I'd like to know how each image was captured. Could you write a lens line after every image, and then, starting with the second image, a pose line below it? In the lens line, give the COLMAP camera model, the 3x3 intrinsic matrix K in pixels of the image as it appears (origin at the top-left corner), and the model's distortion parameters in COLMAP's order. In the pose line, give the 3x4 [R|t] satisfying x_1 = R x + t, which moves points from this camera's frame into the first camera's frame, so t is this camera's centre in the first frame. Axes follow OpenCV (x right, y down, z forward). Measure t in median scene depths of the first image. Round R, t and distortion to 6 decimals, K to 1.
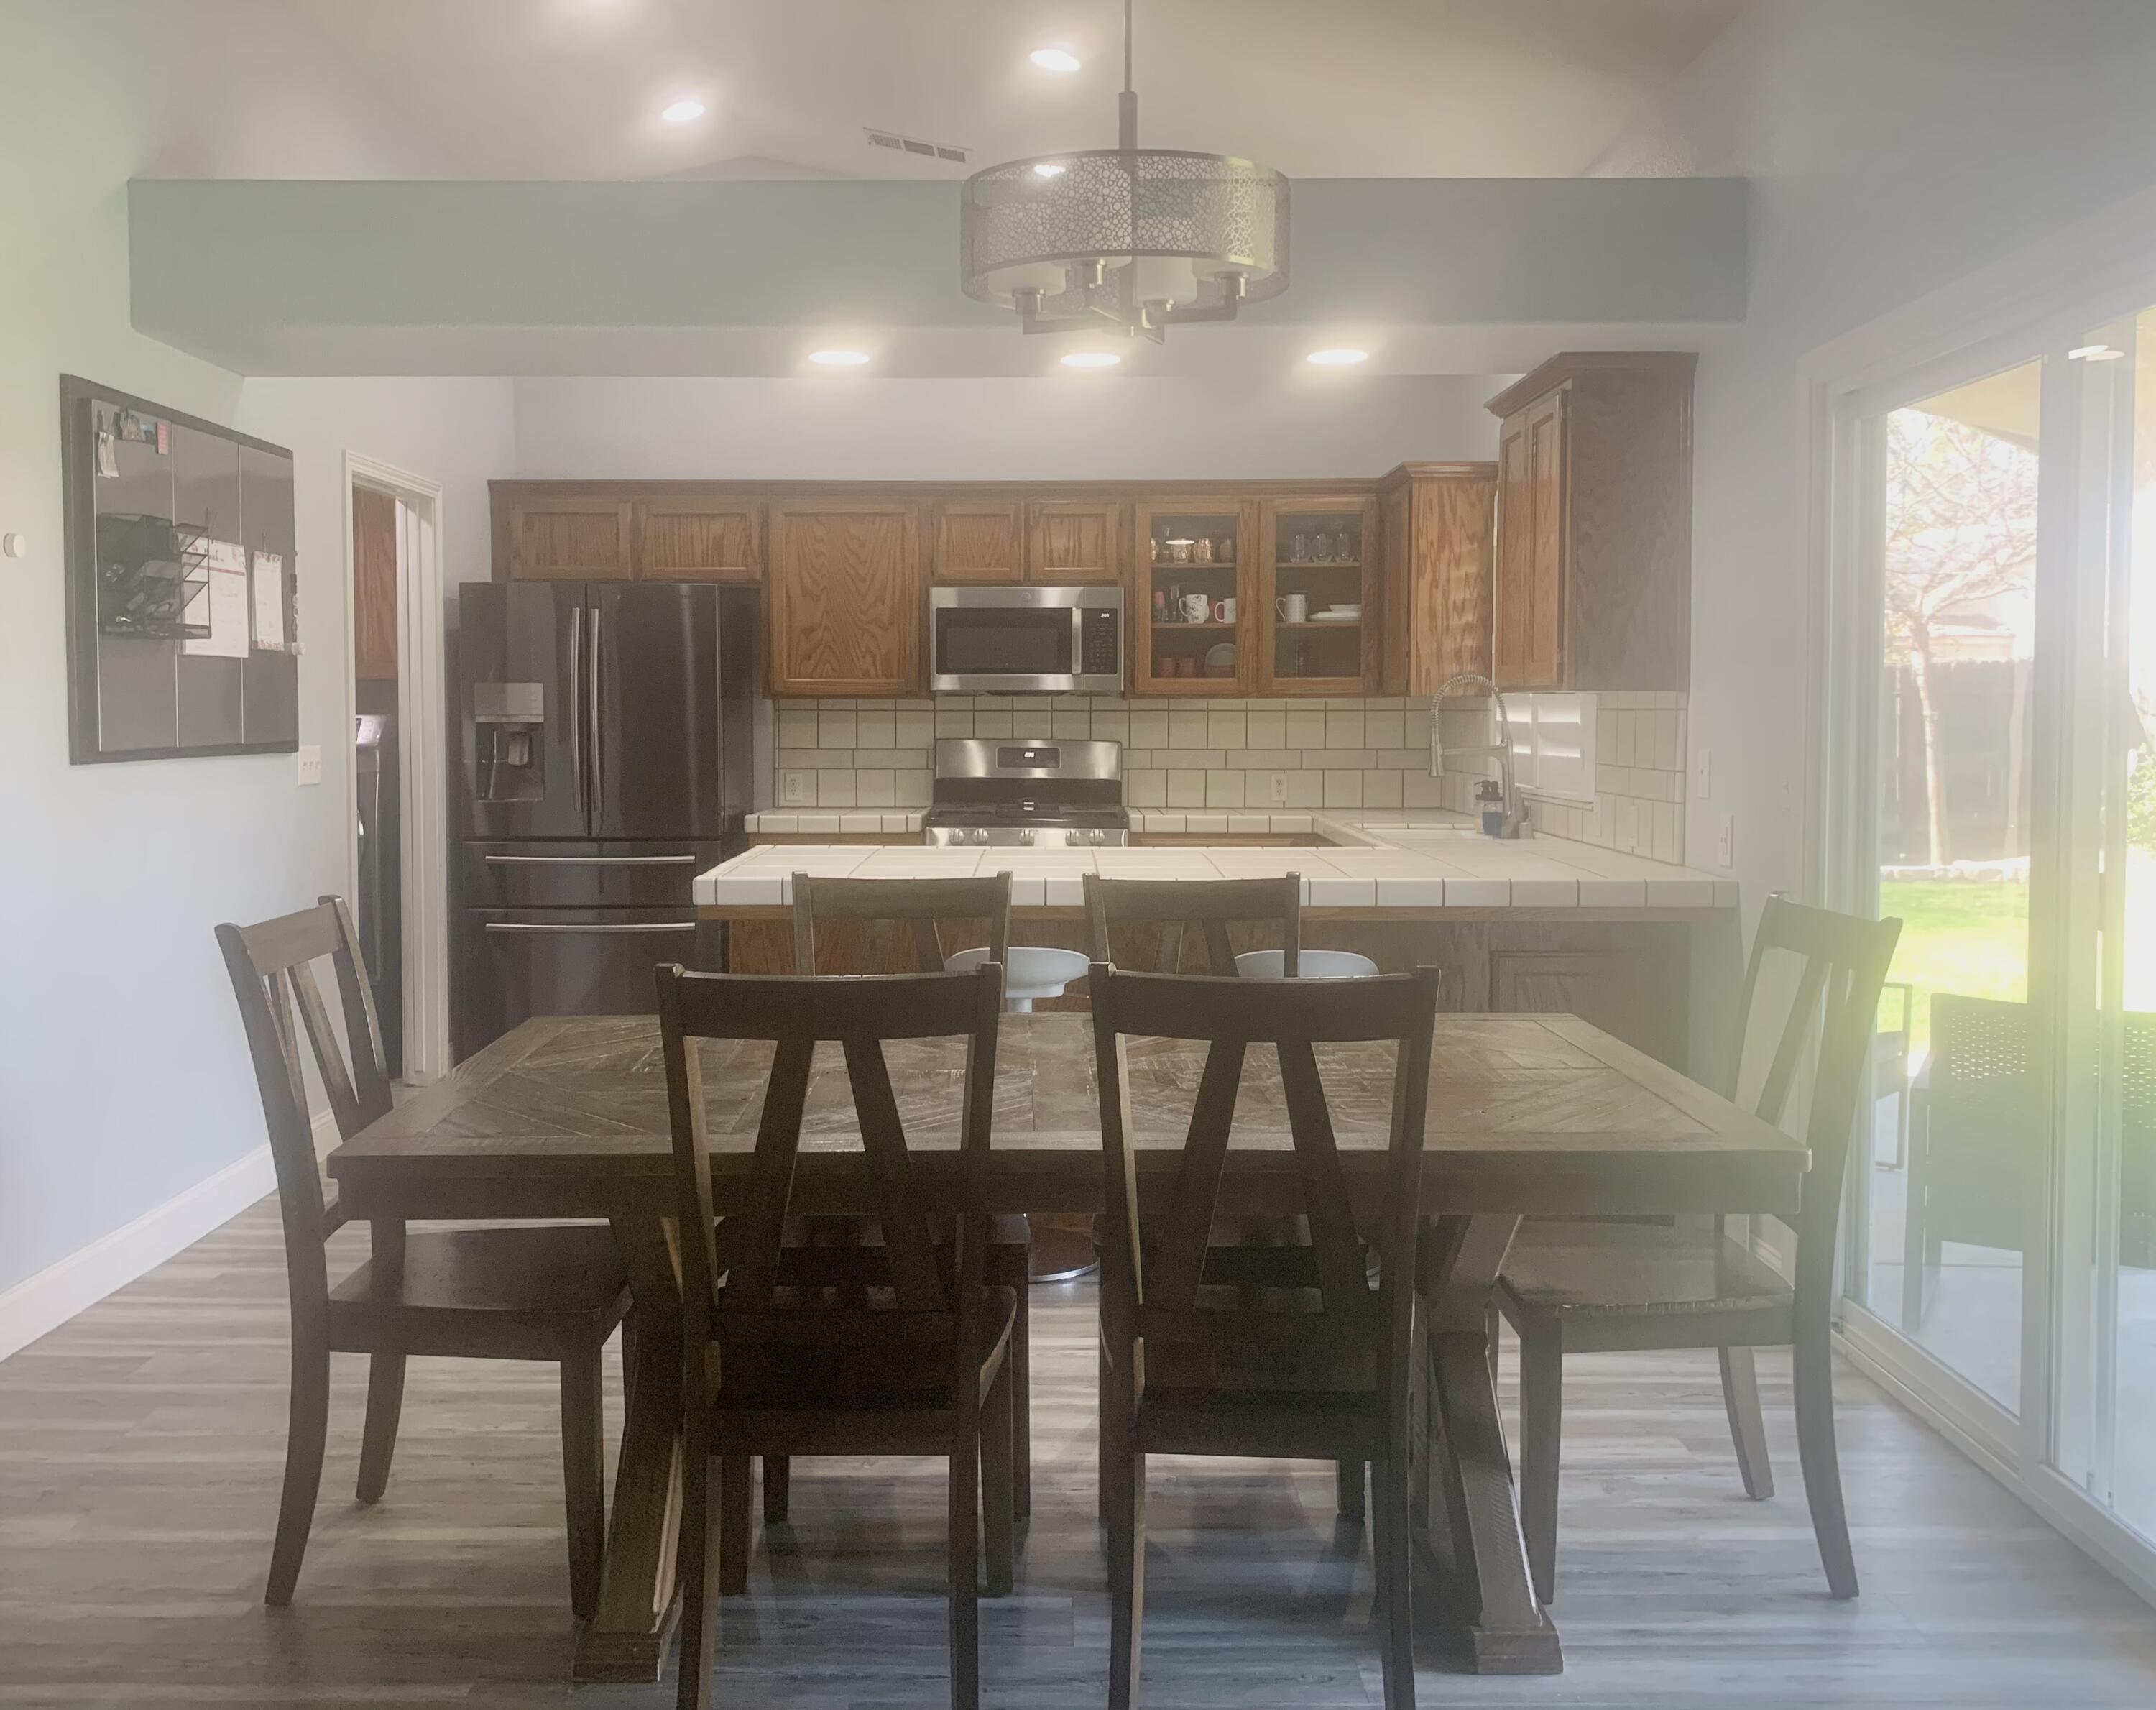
lens RADIAL K [[1864.2, 0, 1046.3], [0, 1864.2, 789.0], [0, 0, 1]] dist [0.088482, -0.216720]
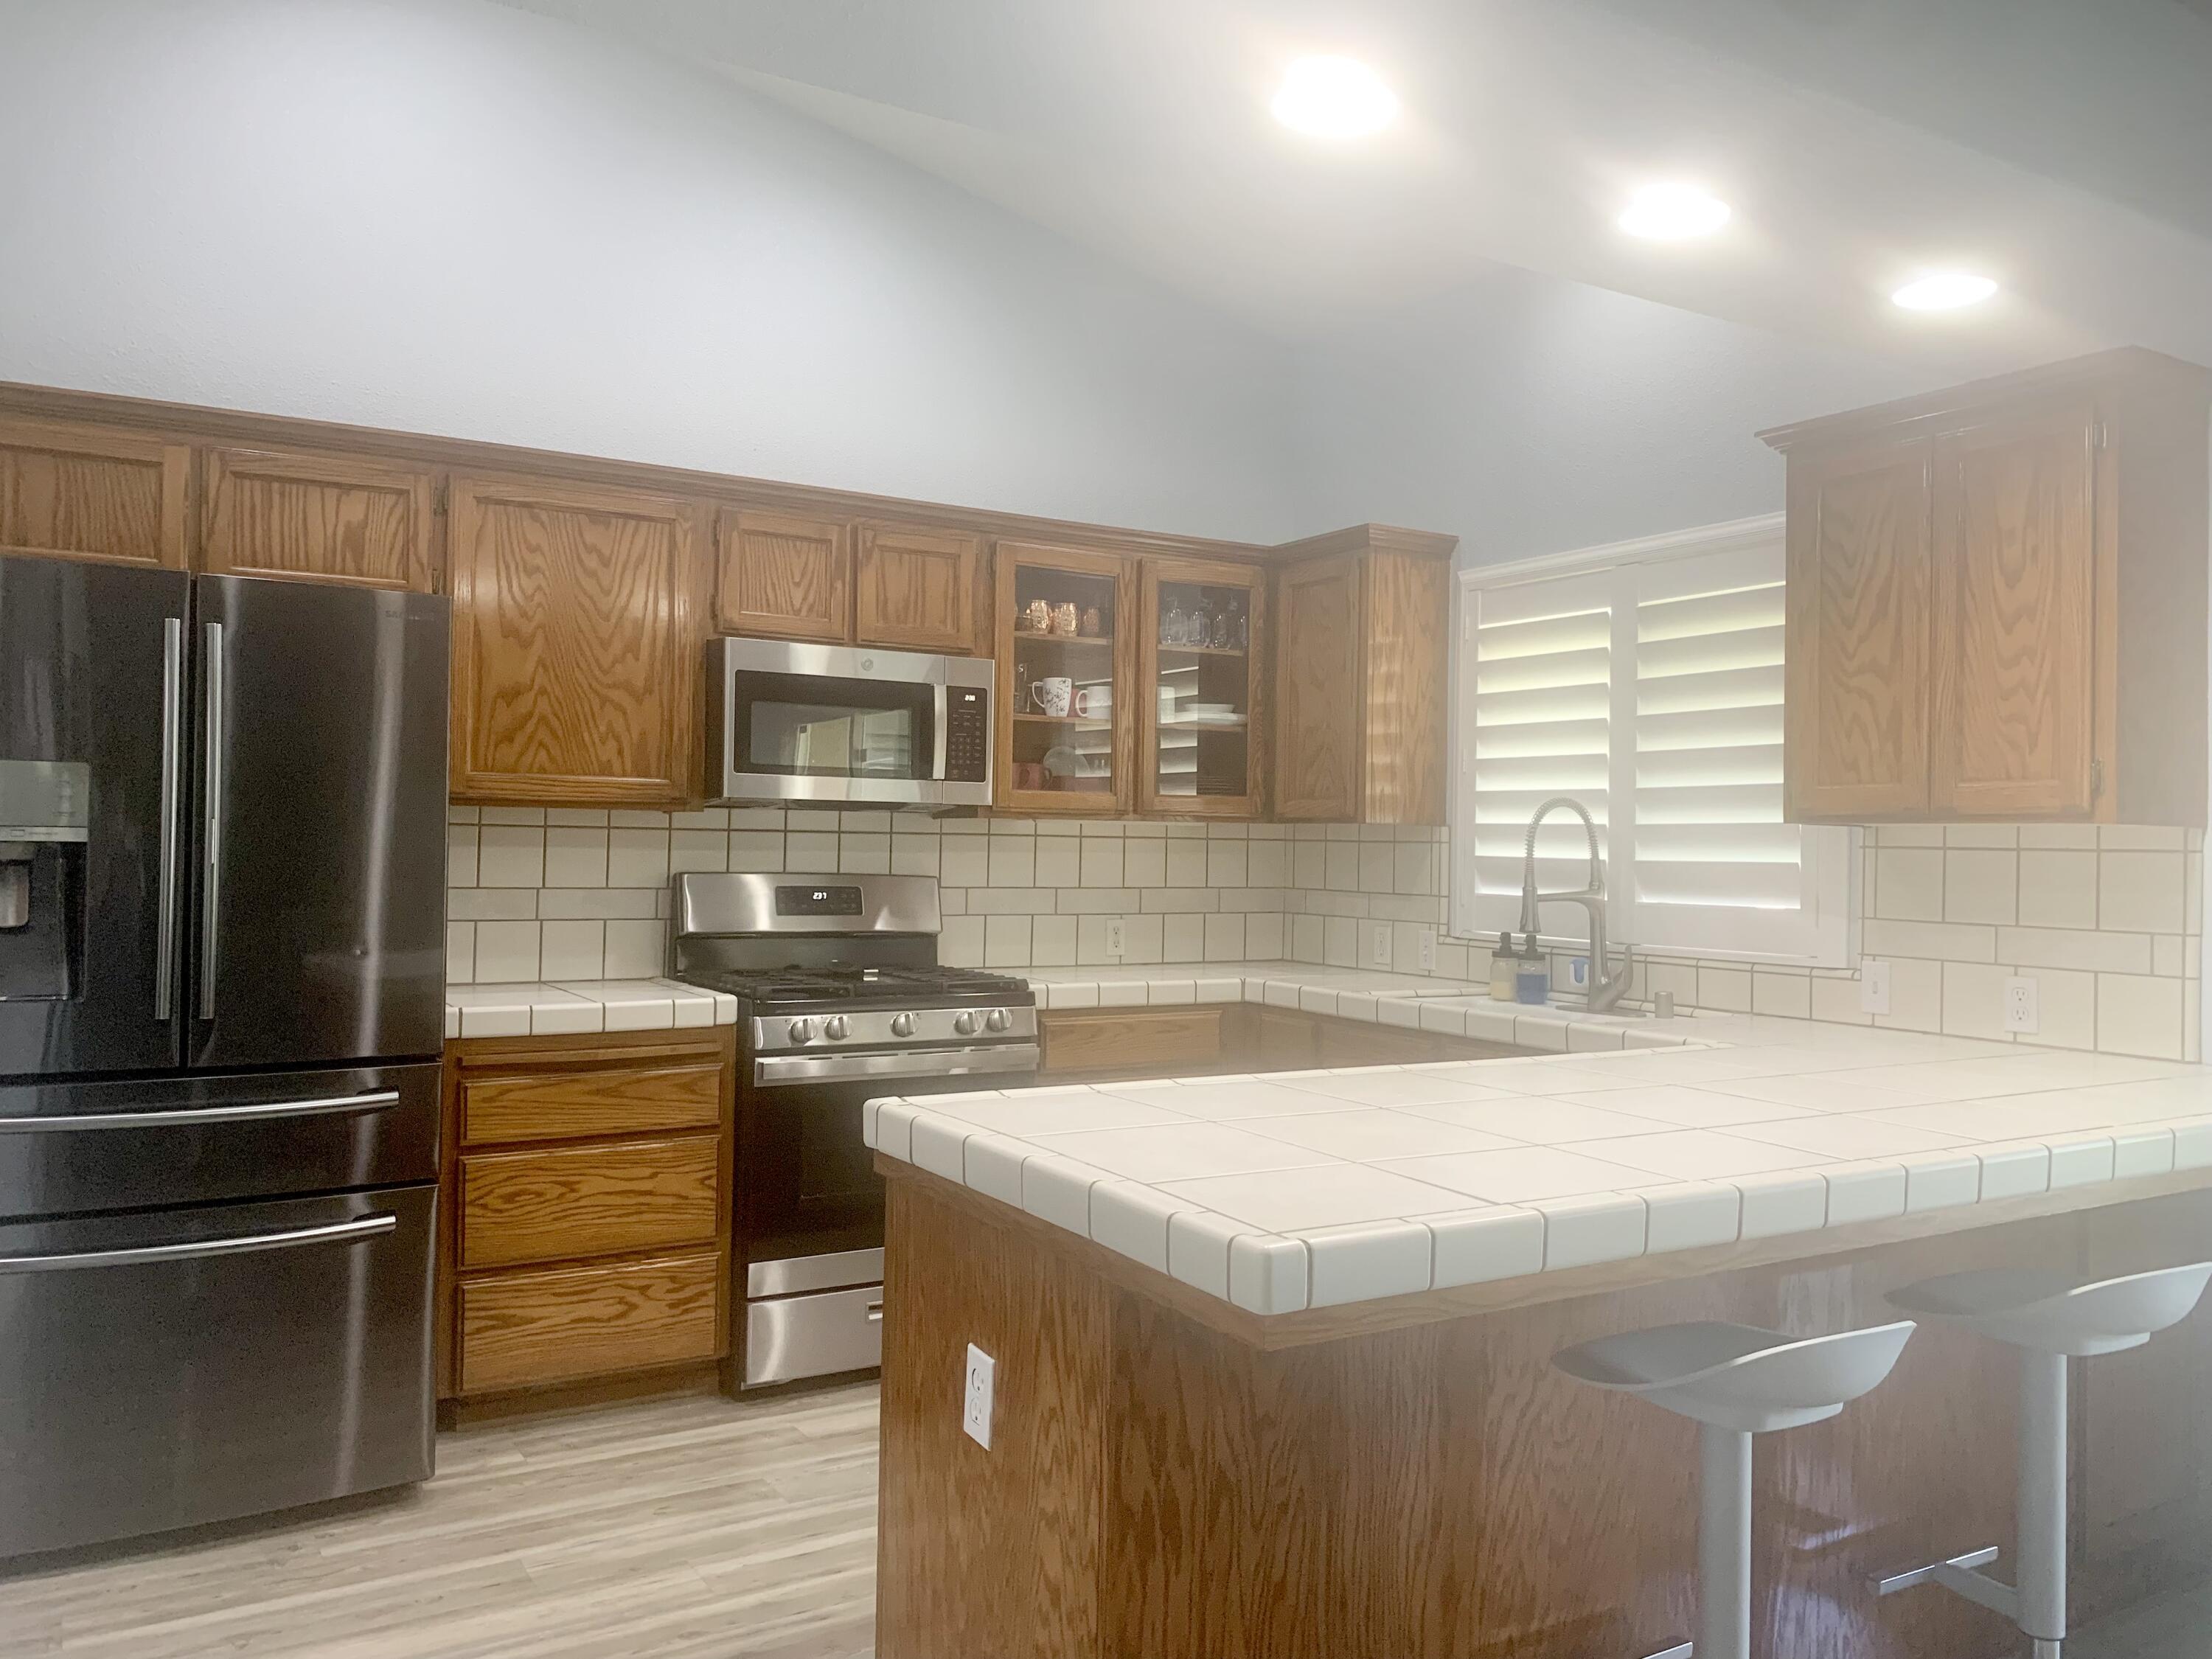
lens RADIAL K [[1660.0, 0, 1140.9], [0, 1660.0, 827.1], [0, 0, 1]] dist [0.036986, -0.178628]
pose [[0.848398, 0.018820, 0.529025, -0.241831], [0.005106, 0.999030, -0.043729, -0.017306], [-0.529335, 0.039801, 0.847479, 0.442940]]
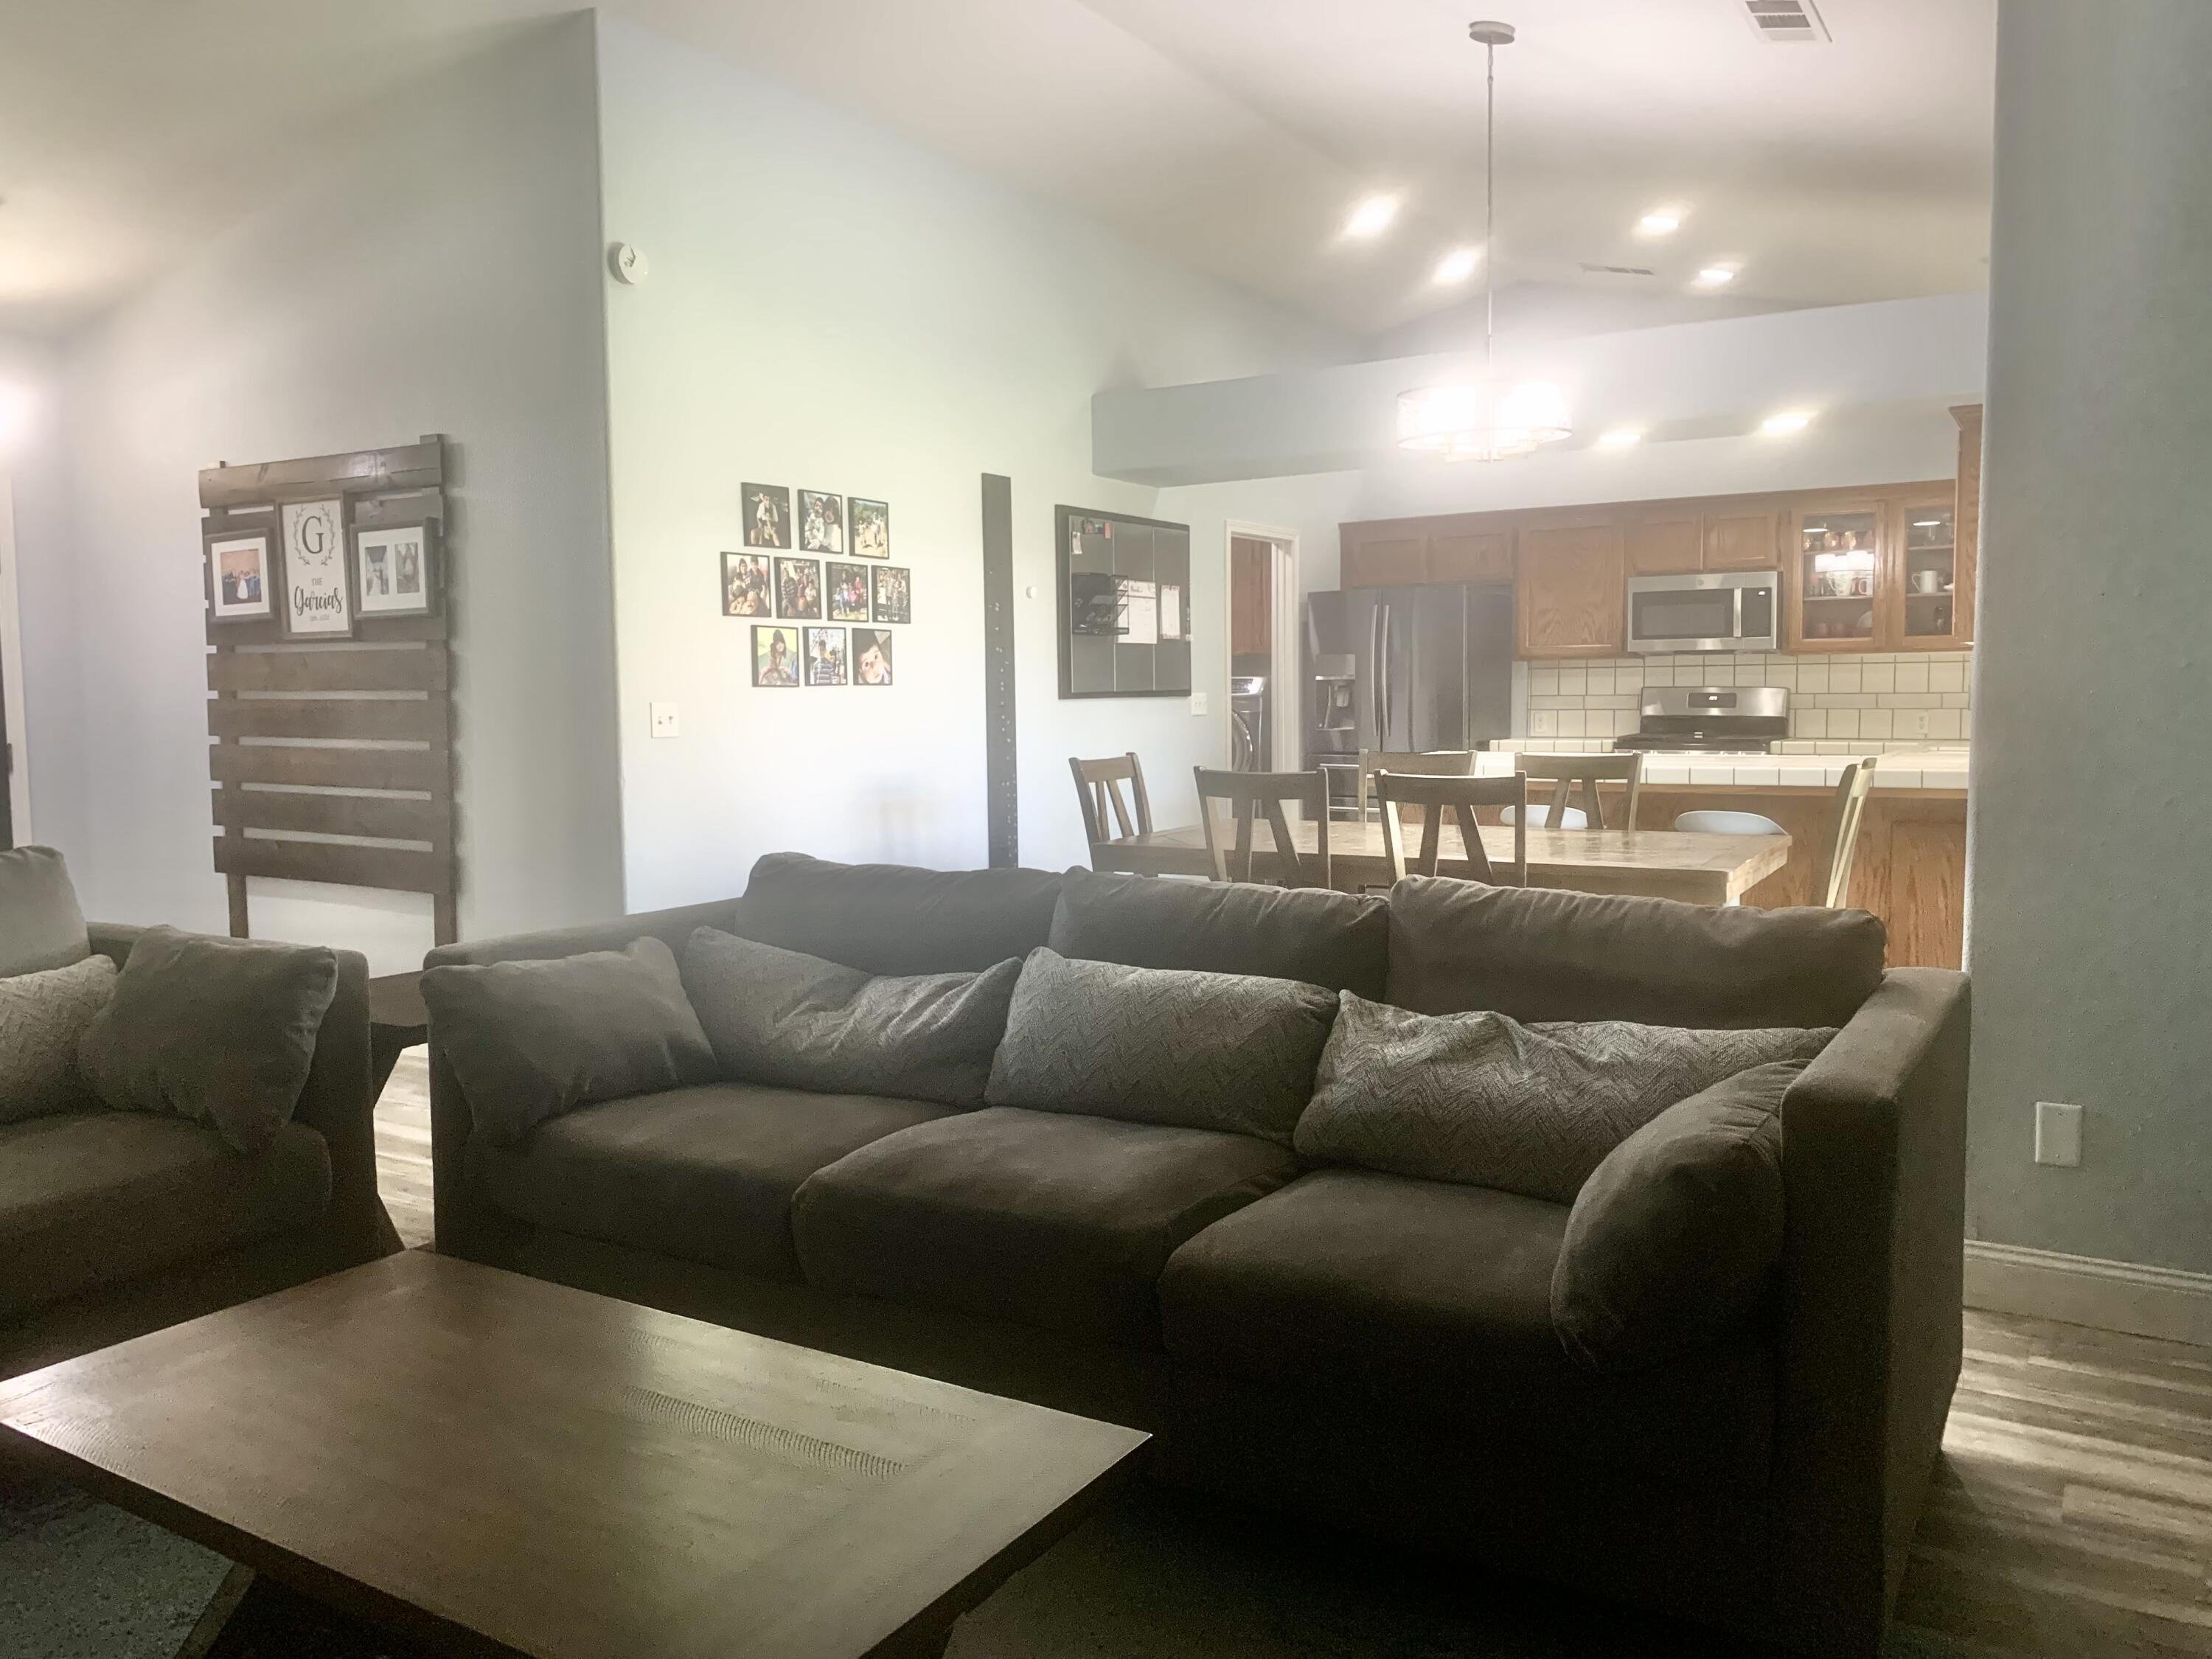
lens RADIAL K [[1665.6, 0, 1069.4], [0, 1665.6, 824.0], [0, 0, 1]] dist [0.111267, -0.206940]
pose [[0.844453, 0.032947, -0.534615, 0.265730], [-0.010198, 0.998914, 0.045452, 0.023093], [0.535532, -0.032930, 0.843873, -0.299351]]
